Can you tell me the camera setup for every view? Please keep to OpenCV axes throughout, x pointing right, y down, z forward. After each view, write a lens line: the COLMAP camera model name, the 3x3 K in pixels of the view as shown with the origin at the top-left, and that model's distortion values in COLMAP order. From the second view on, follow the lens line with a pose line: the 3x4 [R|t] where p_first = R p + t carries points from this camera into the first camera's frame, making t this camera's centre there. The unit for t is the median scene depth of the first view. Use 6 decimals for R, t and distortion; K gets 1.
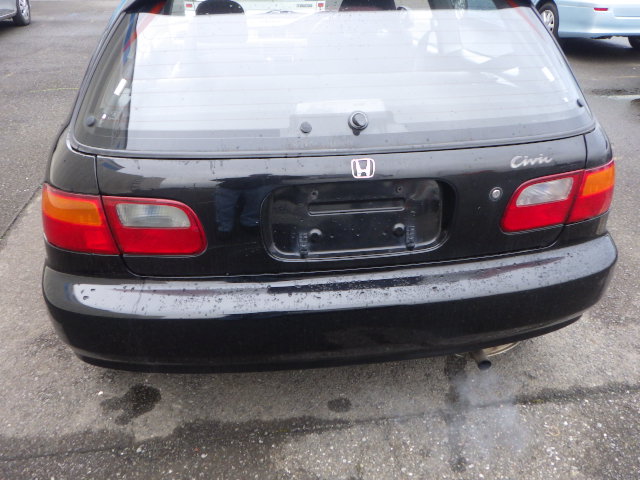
lens RADIAL K [[534.8, 0, 316.6], [0, 534.8, 242.6], [0, 0, 1]] dist [-0.012139, 0.001379]
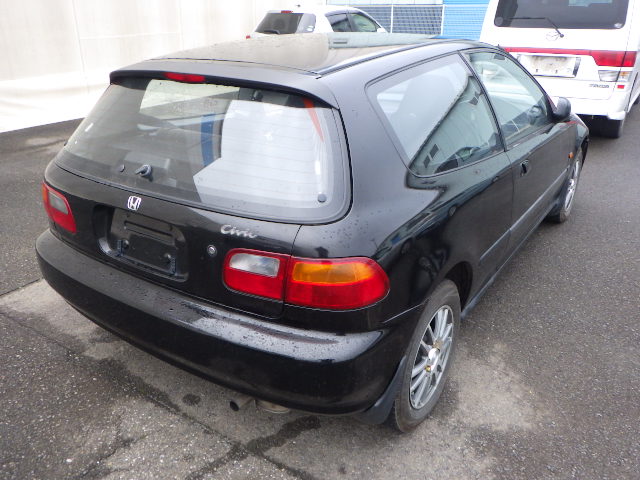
lens RADIAL K [[534.8, 0, 312.1], [0, 534.8, 239.8], [0, 0, 1]] dist [-0.012139, 0.001379]
pose [[0.734548, 0.259647, -0.626915, 1.184996], [-0.324306, 0.945879, 0.011765, -0.190931], [0.596040, 0.194671, 0.778999, 0.173955]]
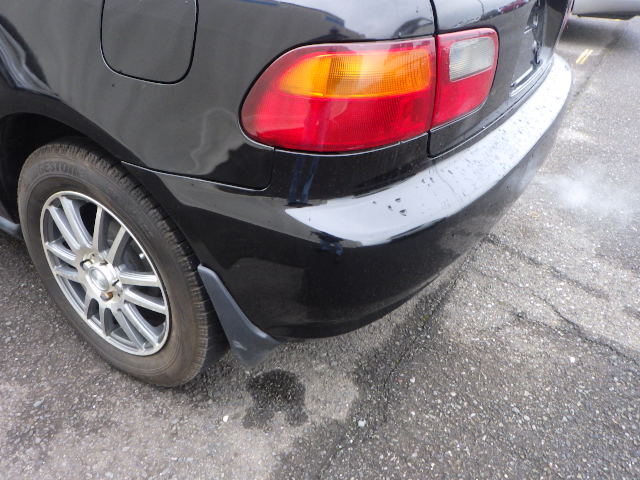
lens RADIAL K [[534.8, 0, 317.3], [0, 534.8, 242.5], [0, 0, 1]] dist [-0.012139, 0.001379]
pose [[0.641599, -0.388703, 0.661257, -0.893490], [0.317893, 0.919316, 0.231953, -0.047204], [-0.698065, 0.061389, 0.713398, 0.567183]]
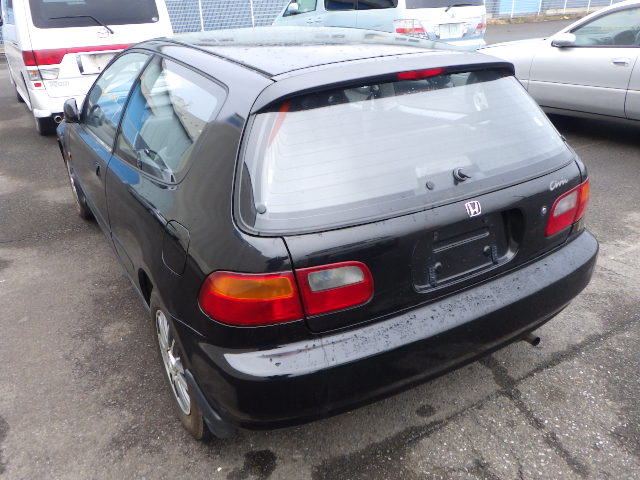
lens RADIAL K [[534.8, 0, 317.3], [0, 534.8, 240.5], [0, 0, 1]] dist [-0.012139, 0.001379]
pose [[0.924958, -0.190196, 0.329057, -0.632479], [0.218175, 0.974631, -0.049934, -0.070837], [-0.311212, 0.117979, 0.942989, -0.100530]]
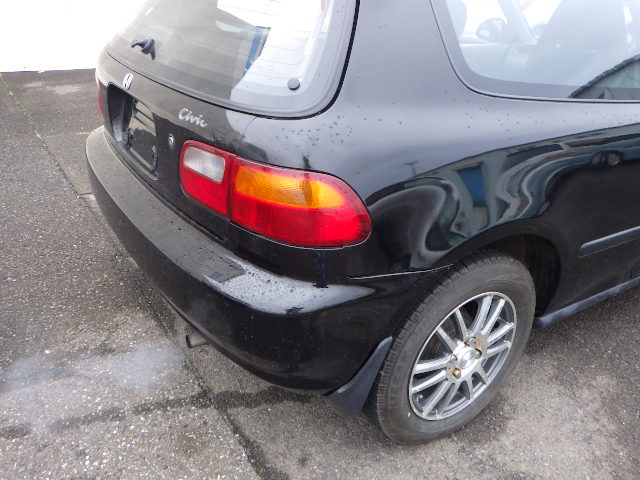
lens RADIAL K [[534.8, 0, 313.6], [0, 534.8, 244.0], [0, 0, 1]] dist [-0.012139, 0.001379]
pose [[0.407607, 0.420920, -0.810360, 1.228723], [-0.480706, 0.853418, 0.201493, -0.237026], [0.776388, 0.307415, 0.550198, 0.682518]]
